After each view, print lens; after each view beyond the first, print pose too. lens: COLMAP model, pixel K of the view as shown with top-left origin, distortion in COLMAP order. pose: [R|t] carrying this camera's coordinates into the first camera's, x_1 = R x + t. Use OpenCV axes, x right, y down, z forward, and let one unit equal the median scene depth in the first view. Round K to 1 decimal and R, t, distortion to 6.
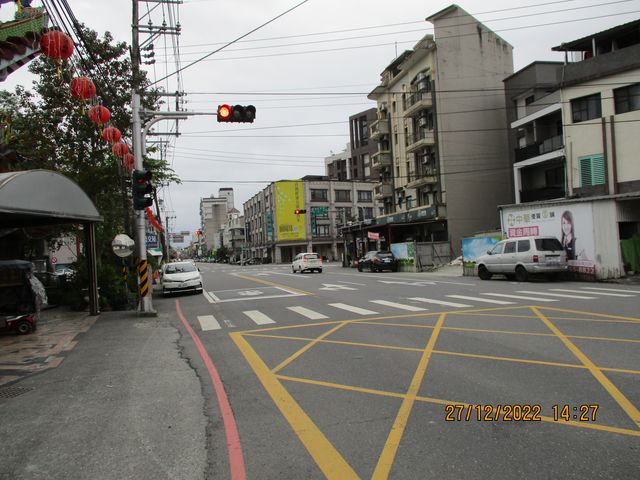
lens RADIAL K [[511.3, 0, 320.0], [0, 511.3, 240.0], [0, 0, 1]] dist [-0.036410, 0.008150]
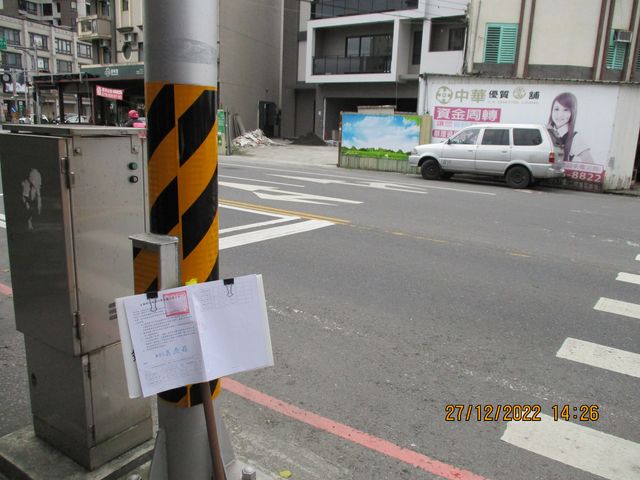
lens RADIAL K [[511.3, 0, 320.0], [0, 511.3, 240.0], [0, 0, 1]] dist [-0.036410, 0.008150]
pose [[0.773173, -0.062402, 0.631117, -0.233703], [-0.094588, 0.972670, 0.212051, 0.024909], [-0.627101, -0.223649, 0.746140, 0.564963]]
